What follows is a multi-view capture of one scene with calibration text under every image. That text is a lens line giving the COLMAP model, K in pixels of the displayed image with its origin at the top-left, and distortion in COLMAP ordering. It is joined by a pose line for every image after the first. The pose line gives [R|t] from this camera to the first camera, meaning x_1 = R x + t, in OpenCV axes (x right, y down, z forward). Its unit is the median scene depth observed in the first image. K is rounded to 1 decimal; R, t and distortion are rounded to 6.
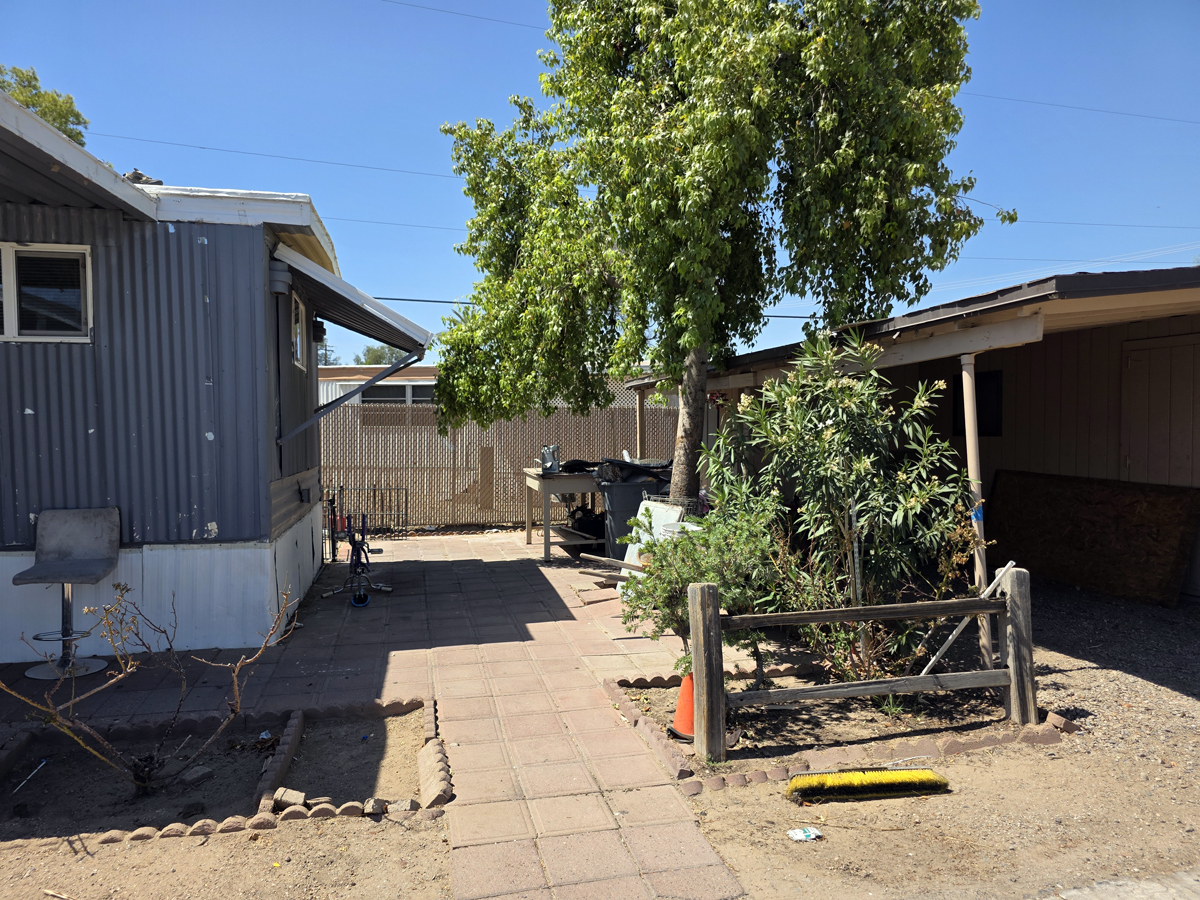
lens RADIAL K [[805.2, 0, 593.8], [0, 805.2, 457.4], [0, 0, 1]] dist [0.058627, -0.050818]
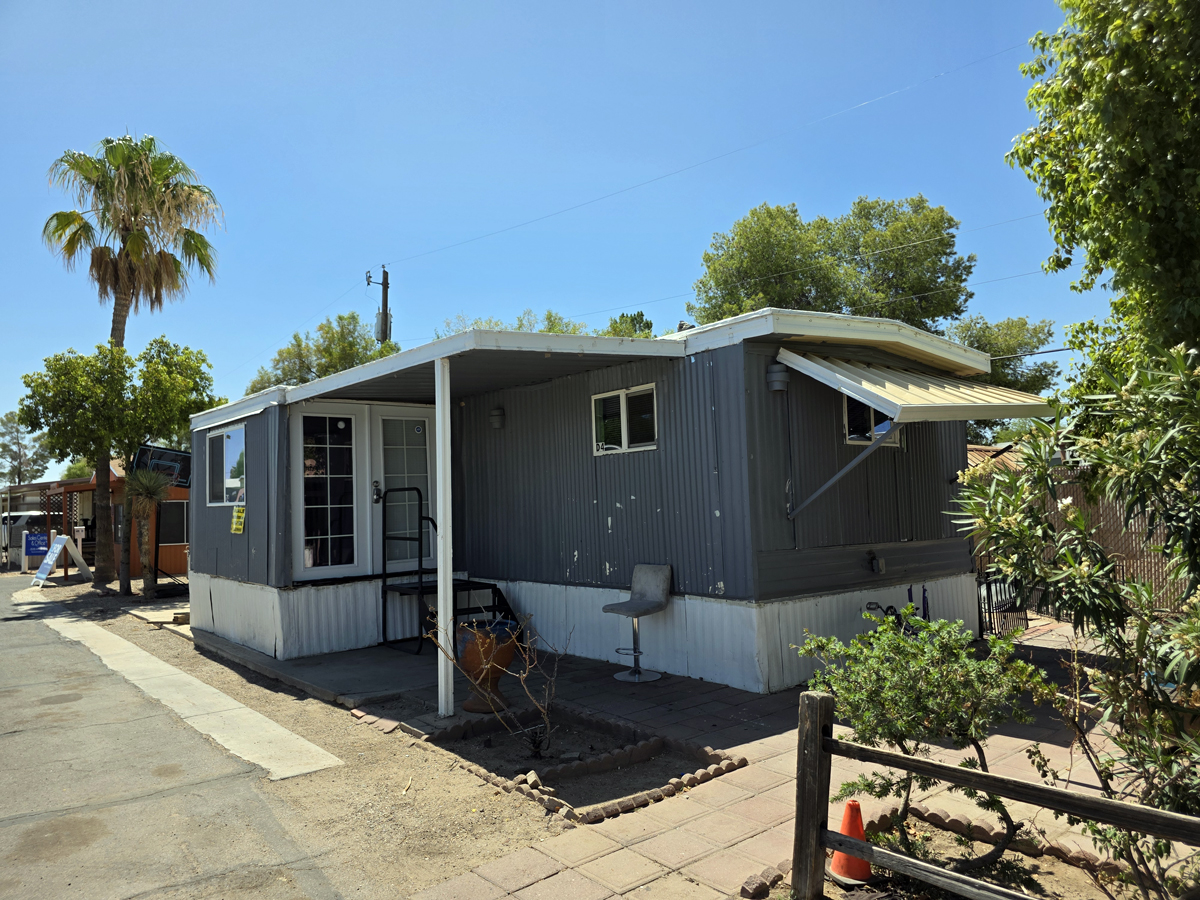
lens RADIAL K [[805.2, 0, 600.8], [0, 805.2, 449.7], [0, 0, 1]] dist [0.058627, -0.050818]
pose [[0.438822, -0.070530, -0.895802, 0.611940], [-0.001371, 0.996861, -0.079158, -0.026388], [0.898573, 0.035964, 0.437348, 0.291183]]
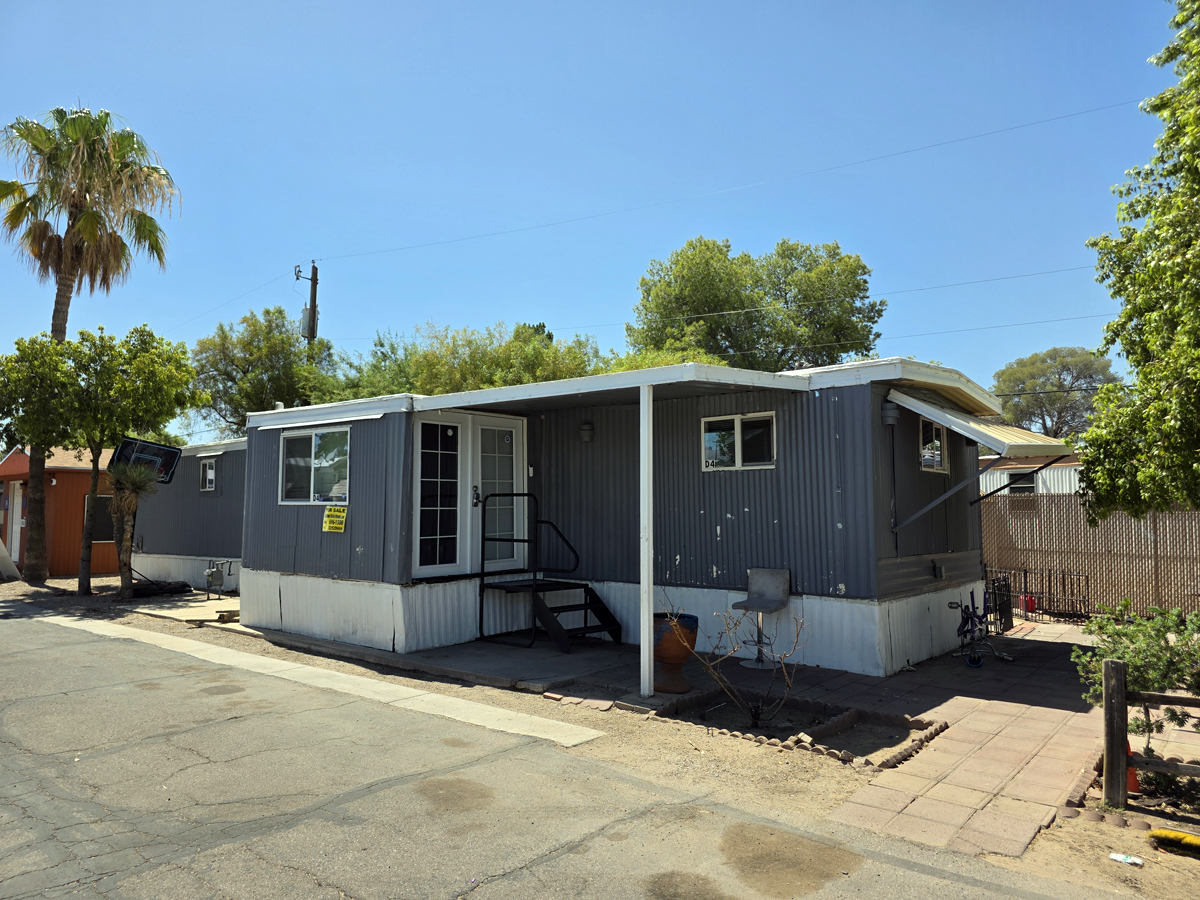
lens RADIAL K [[805.2, 0, 602.0], [0, 805.2, 446.2], [0, 0, 1]] dist [0.058627, -0.050818]
pose [[0.599763, -0.060828, -0.797862, 0.491170], [-0.027051, 0.994995, -0.096191, -0.016933], [0.799720, 0.079275, 0.595116, -0.268490]]
